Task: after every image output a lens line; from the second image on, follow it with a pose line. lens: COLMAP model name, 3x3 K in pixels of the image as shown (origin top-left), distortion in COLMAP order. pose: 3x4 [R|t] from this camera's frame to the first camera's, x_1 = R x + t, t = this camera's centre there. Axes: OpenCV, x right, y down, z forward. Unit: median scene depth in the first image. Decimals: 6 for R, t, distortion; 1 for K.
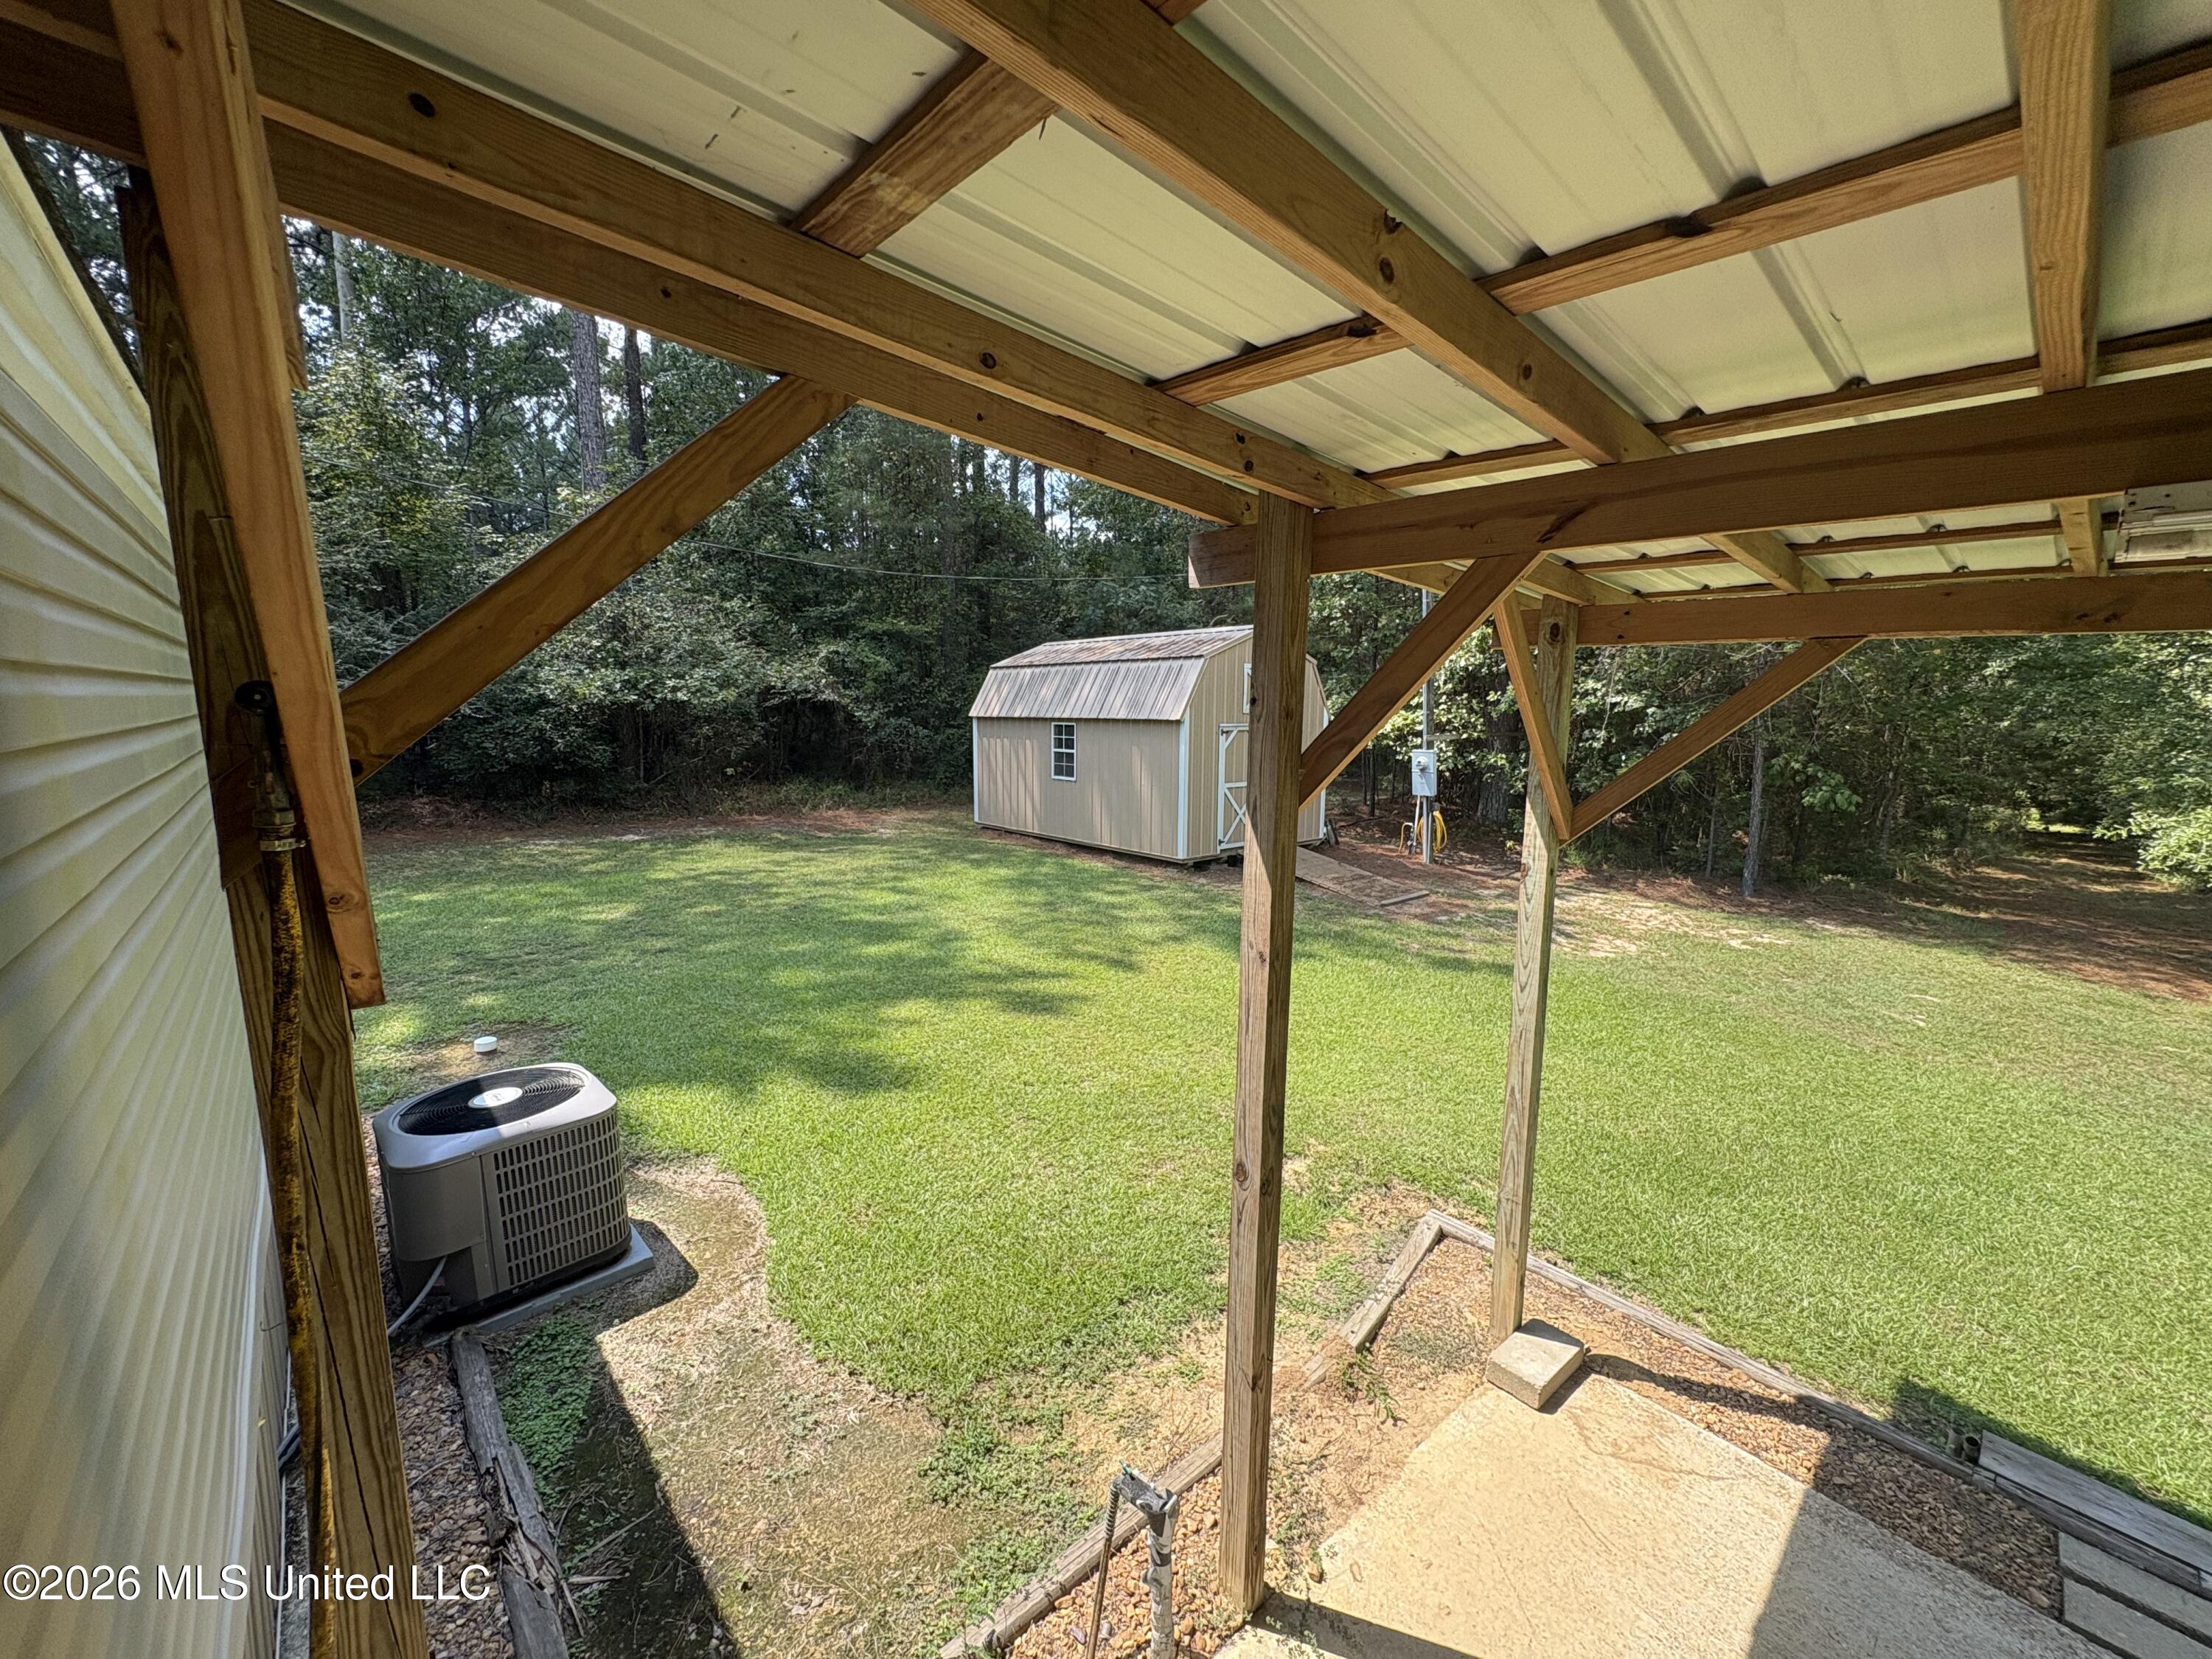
lens RADIAL K [[881.8, 0, 1106.0], [0, 881.8, 834.6], [0, 0, 1]] dist [0.000890, -0.000400]
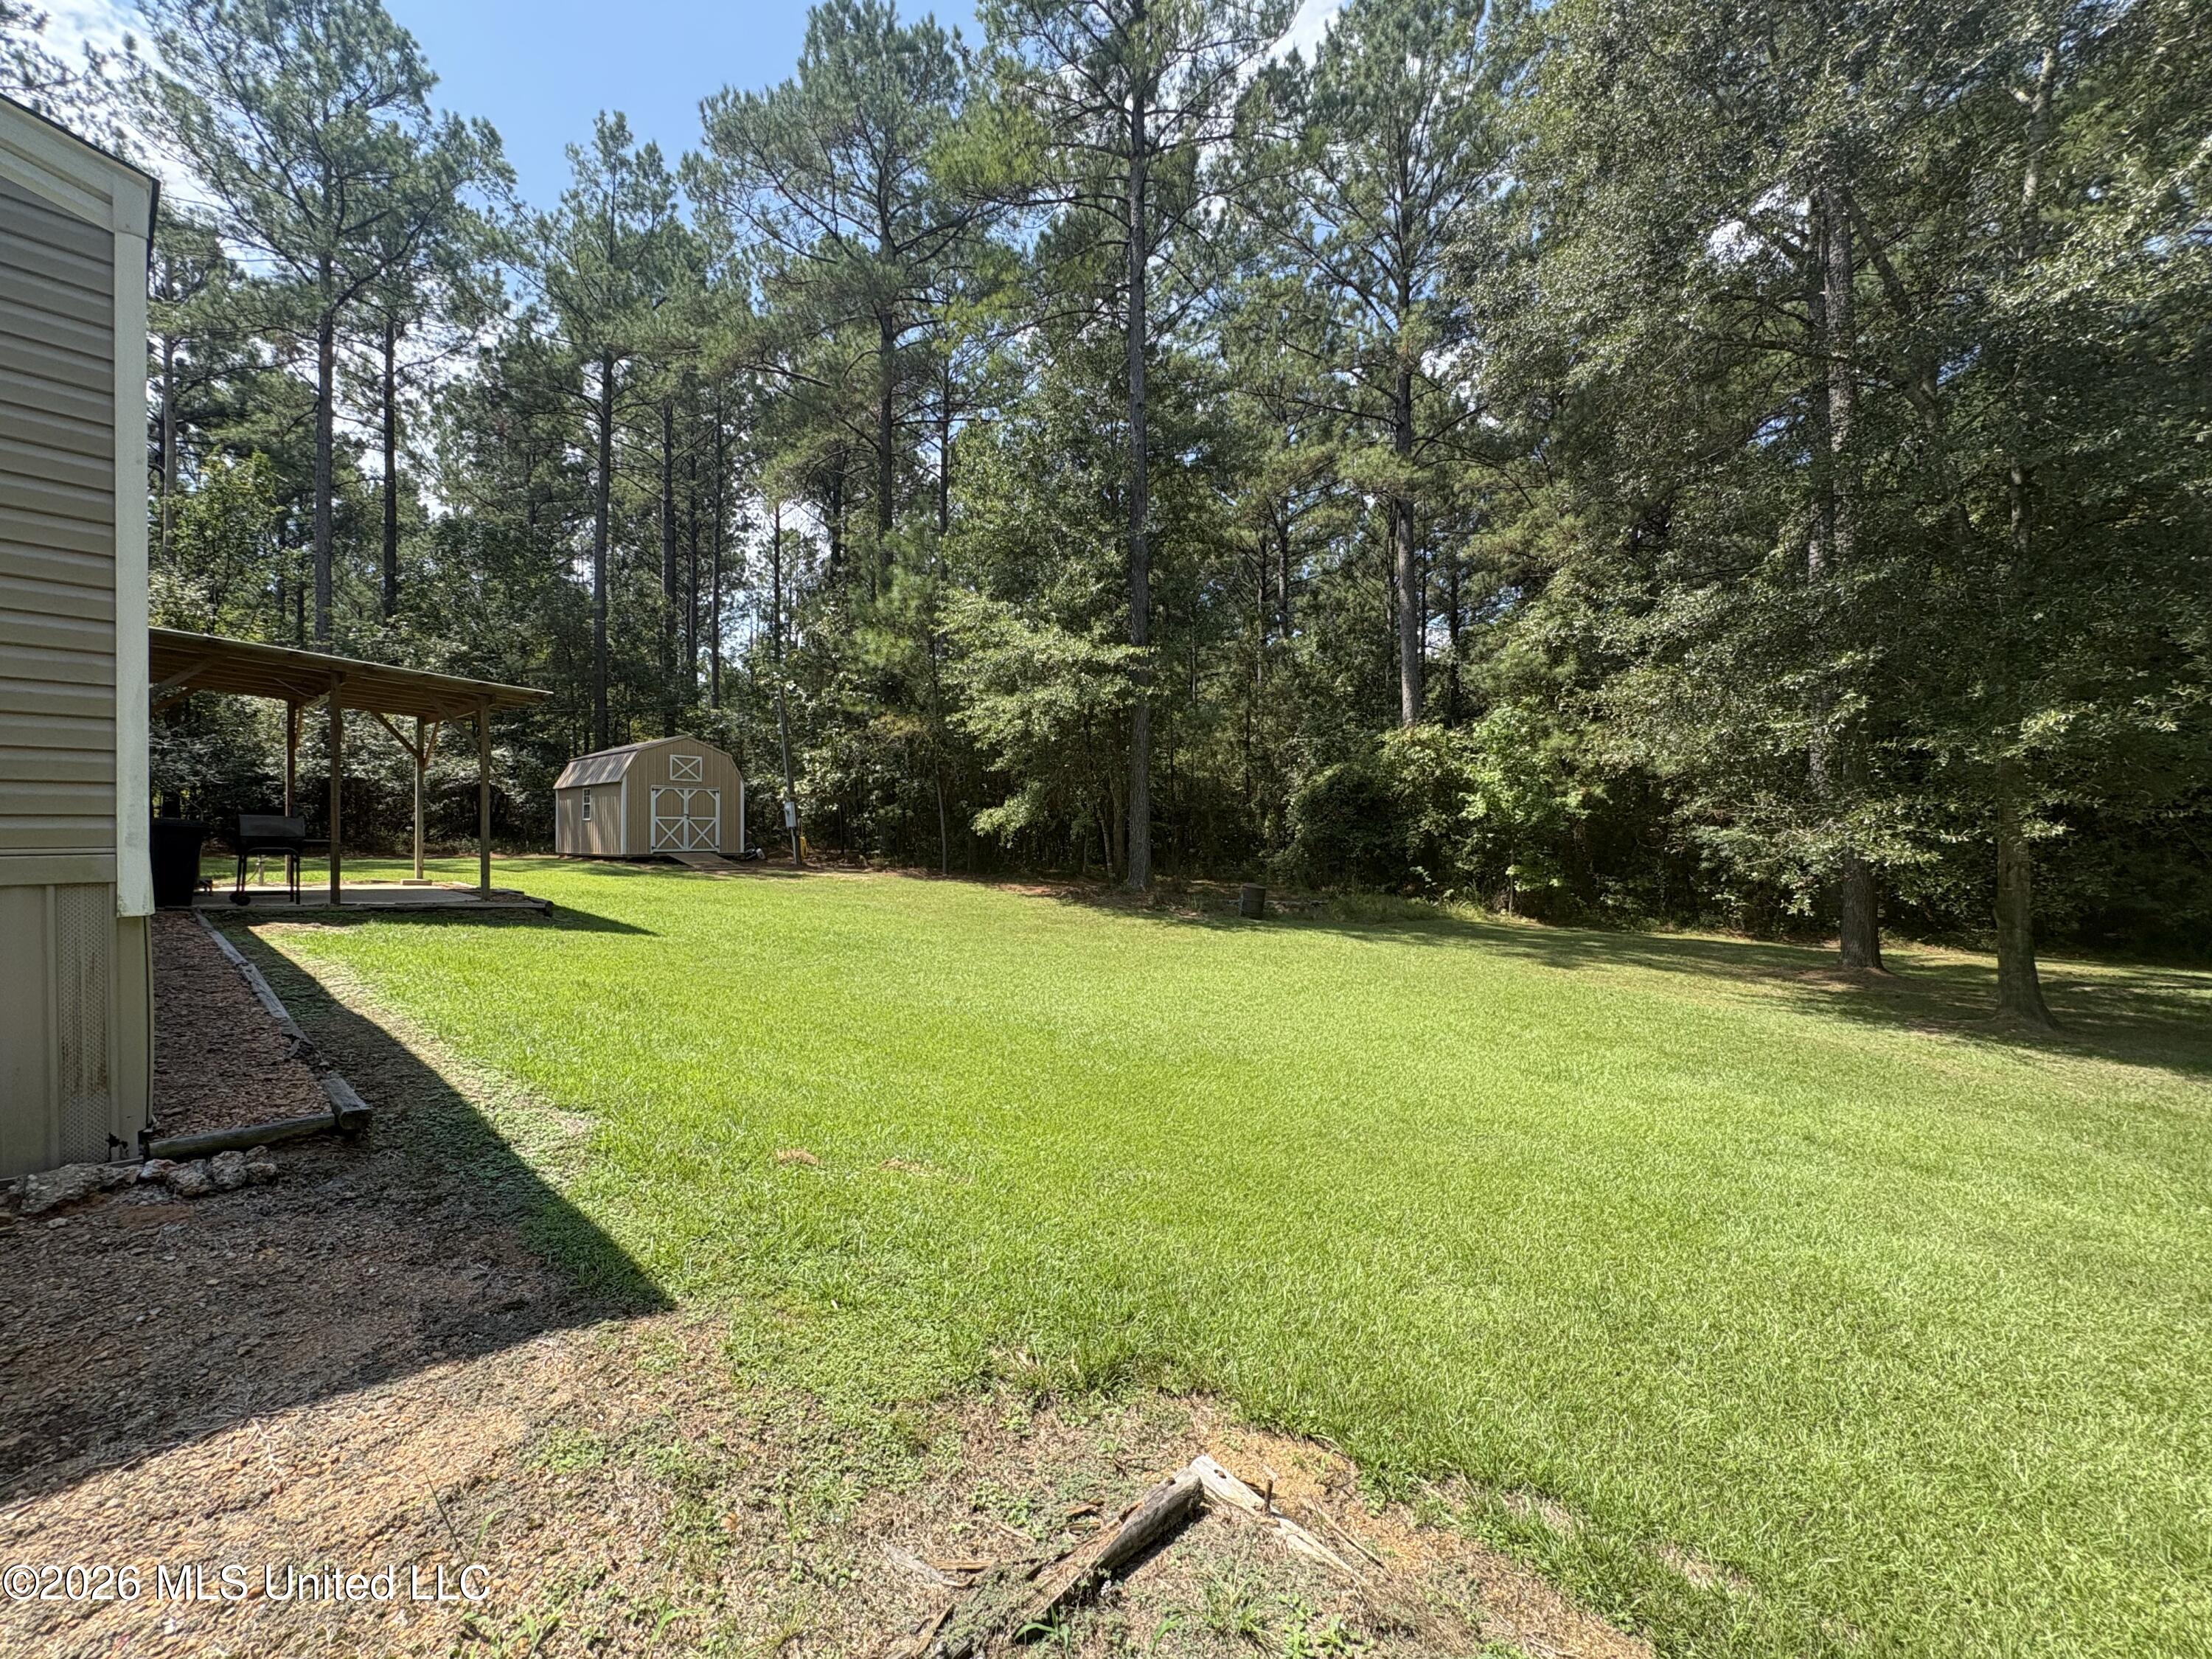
lens RADIAL K [[881.8, 0, 1106.0], [0, 881.8, 834.6], [0, 0, 1]] dist [0.000890, -0.000400]
pose [[0.992148, -0.006021, 0.124926, 0.516678], [0.024229, 0.989171, -0.144753, 0.167401], [-0.122702, 0.146643, 0.981550, -0.587037]]
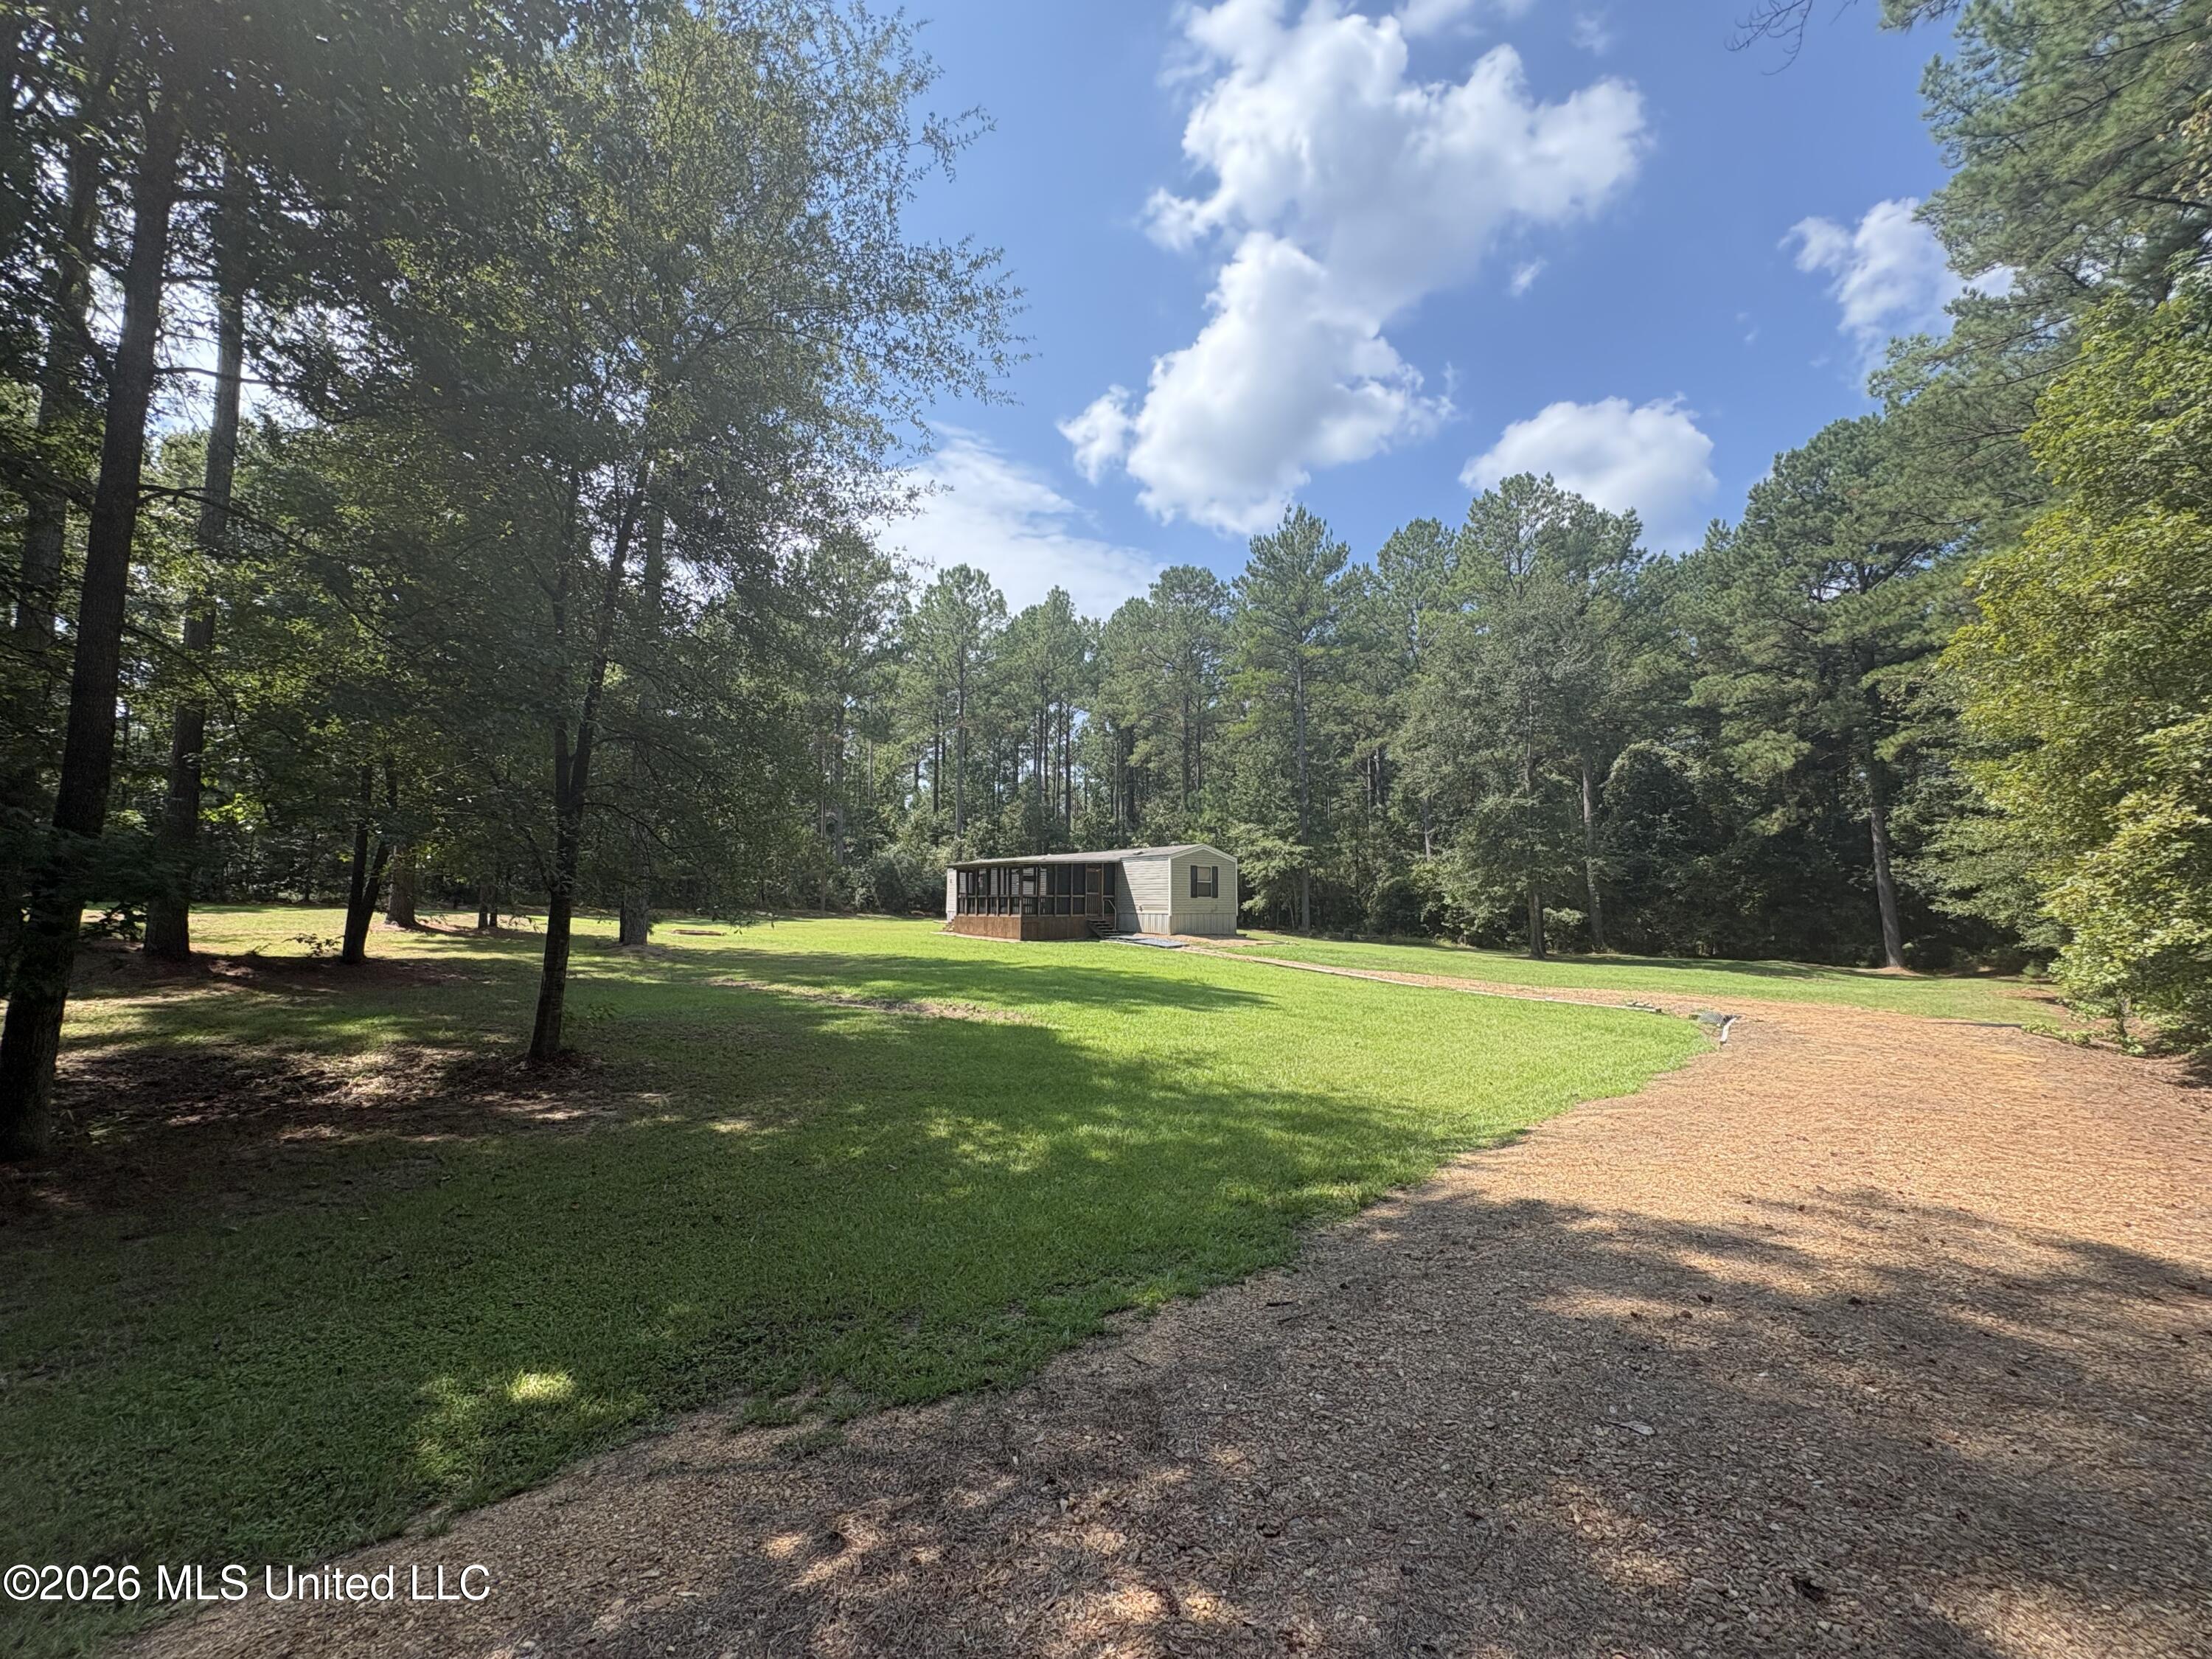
lens RADIAL K [[881.8, 0, 1106.0], [0, 881.8, 834.6], [0, 0, 1]] dist [0.000890, -0.000400]
pose [[0.999704, -0.006887, -0.023347, 0.168187], [0.001387, 0.973699, -0.227835, 0.387220], [0.024302, 0.227735, 0.973420, -2.140804]]
